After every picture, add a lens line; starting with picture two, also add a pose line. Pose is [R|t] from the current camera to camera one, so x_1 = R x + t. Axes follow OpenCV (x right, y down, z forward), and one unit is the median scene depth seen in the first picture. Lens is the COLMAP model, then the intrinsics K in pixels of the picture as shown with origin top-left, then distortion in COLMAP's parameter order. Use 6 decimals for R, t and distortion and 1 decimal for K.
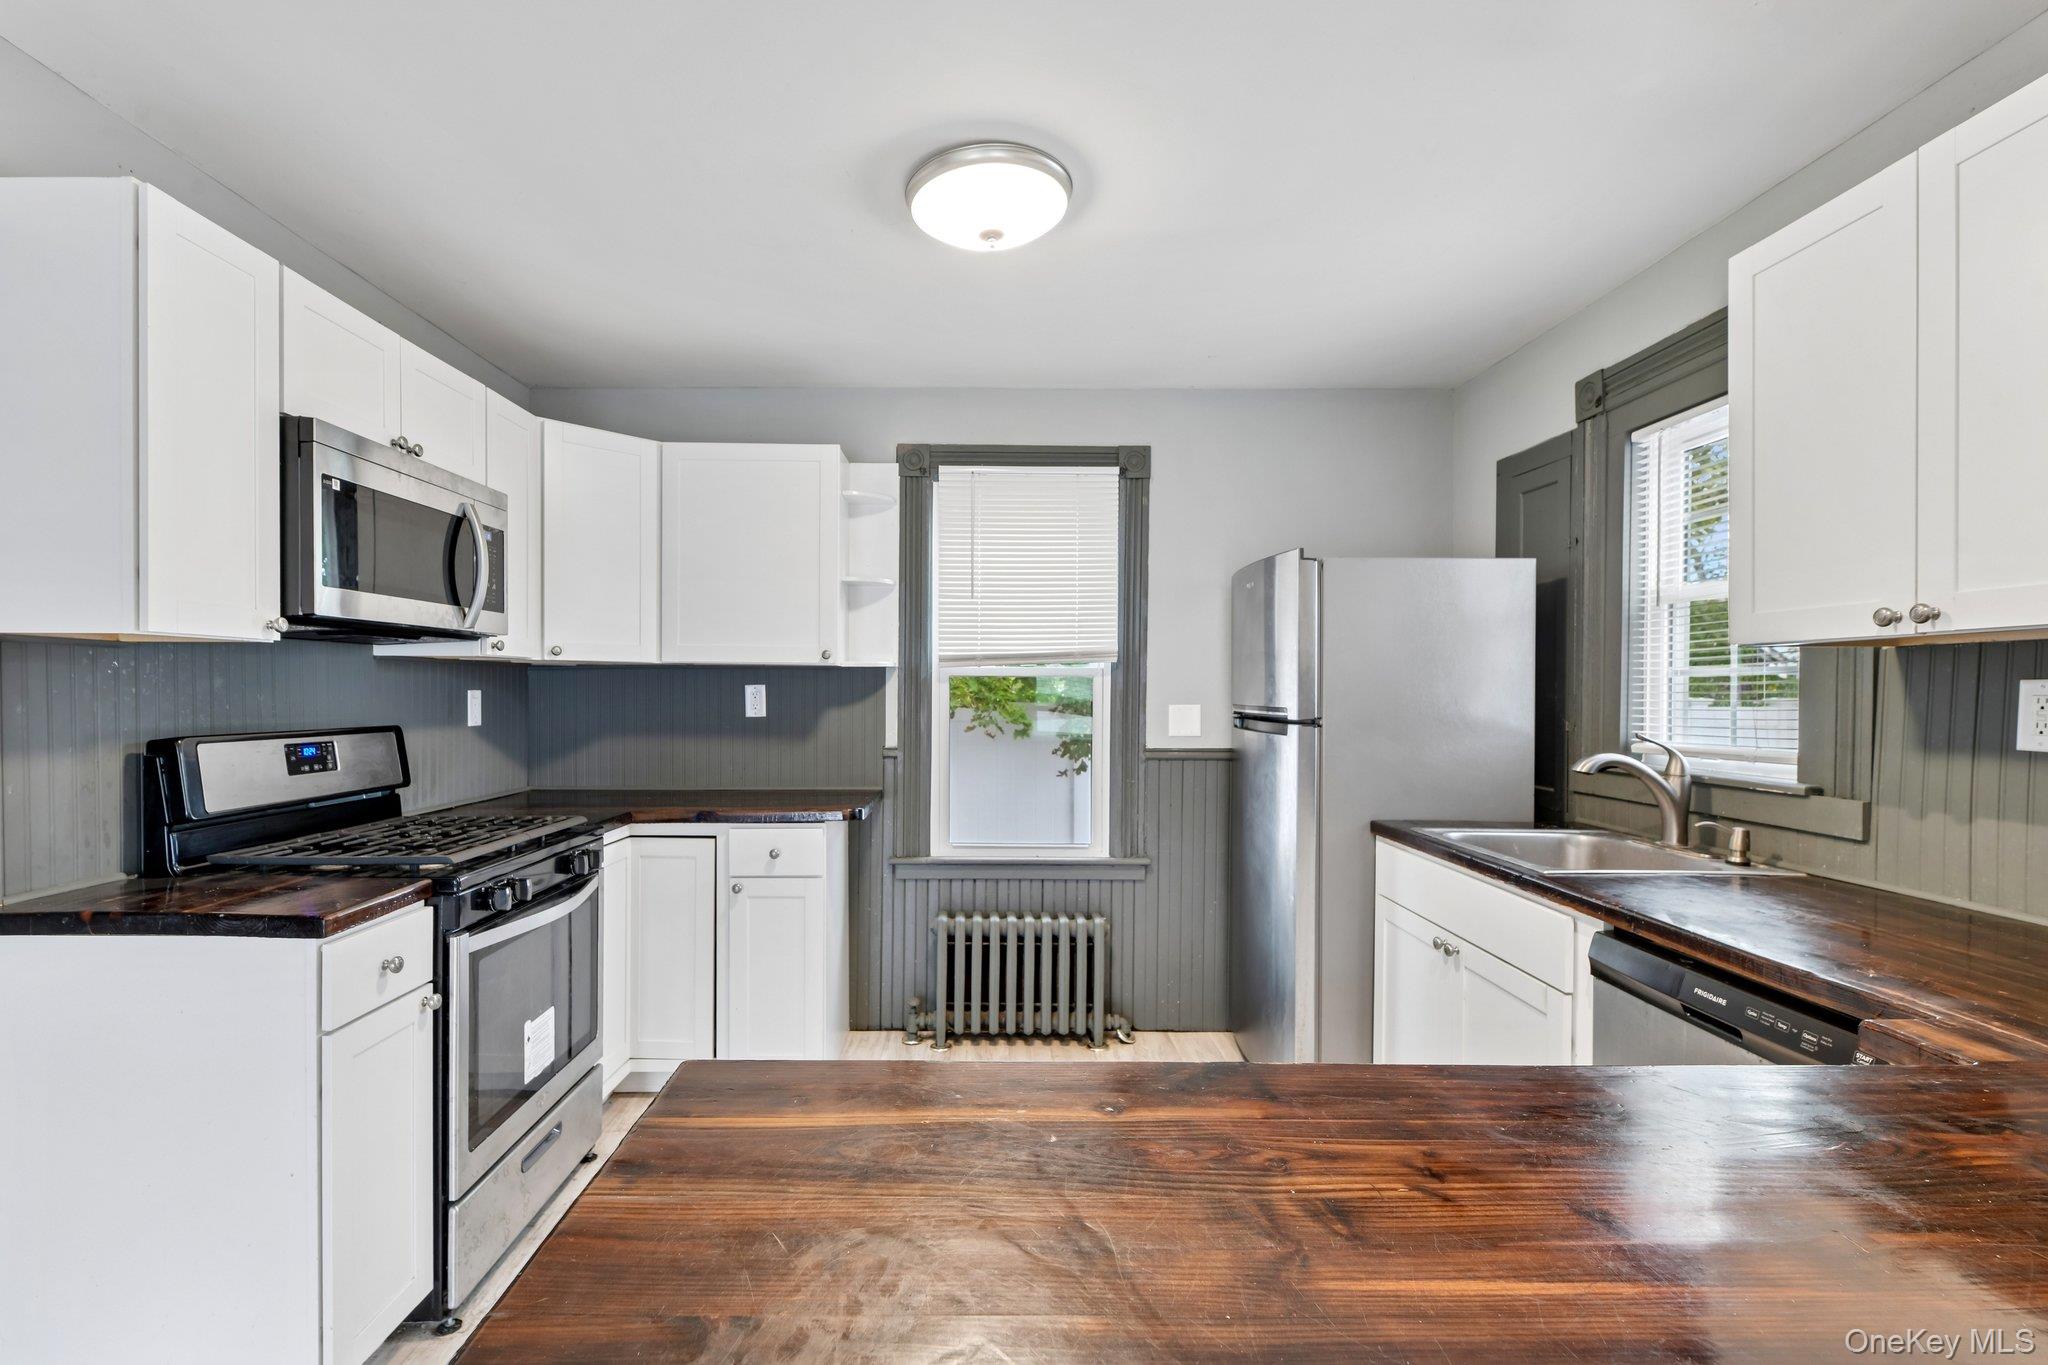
lens RADIAL K [[924.9, 0, 992.8], [0, 924.9, 695.5], [0, 0, 1]] dist [0.004953, -0.001472]
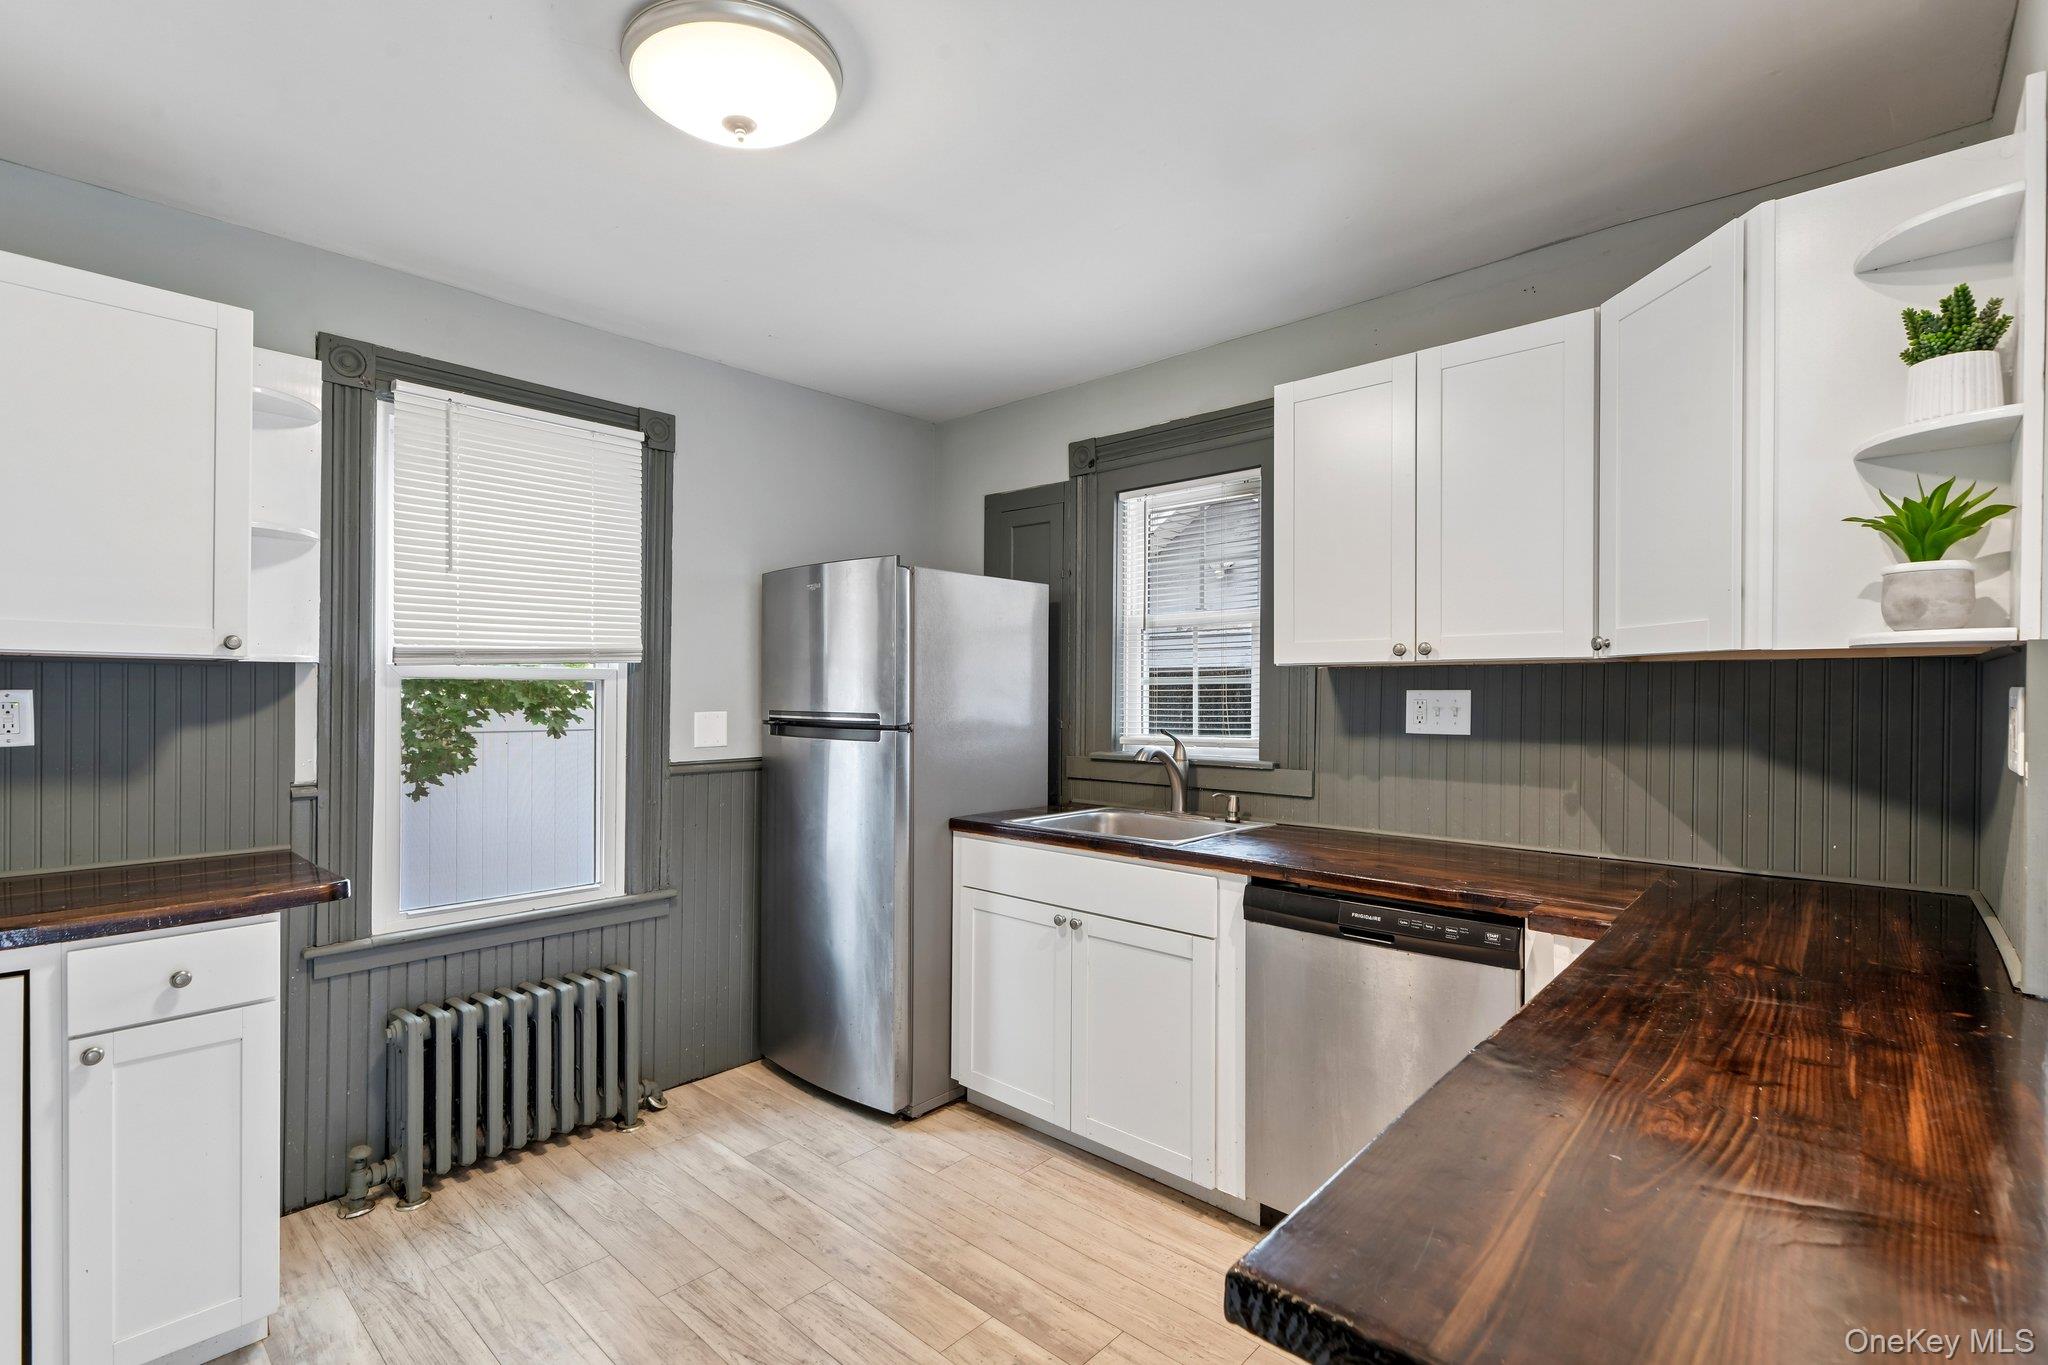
lens RADIAL K [[924.9, 0, 1017.8], [0, 924.9, 690.7], [0, 0, 1]] dist [0.004953, -0.001472]
pose [[0.687260, -0.001864, 0.726409, -0.298872], [0.004939, 0.999986, -0.002106, -0.008756], [-0.726395, 0.005035, 0.687259, 0.205679]]
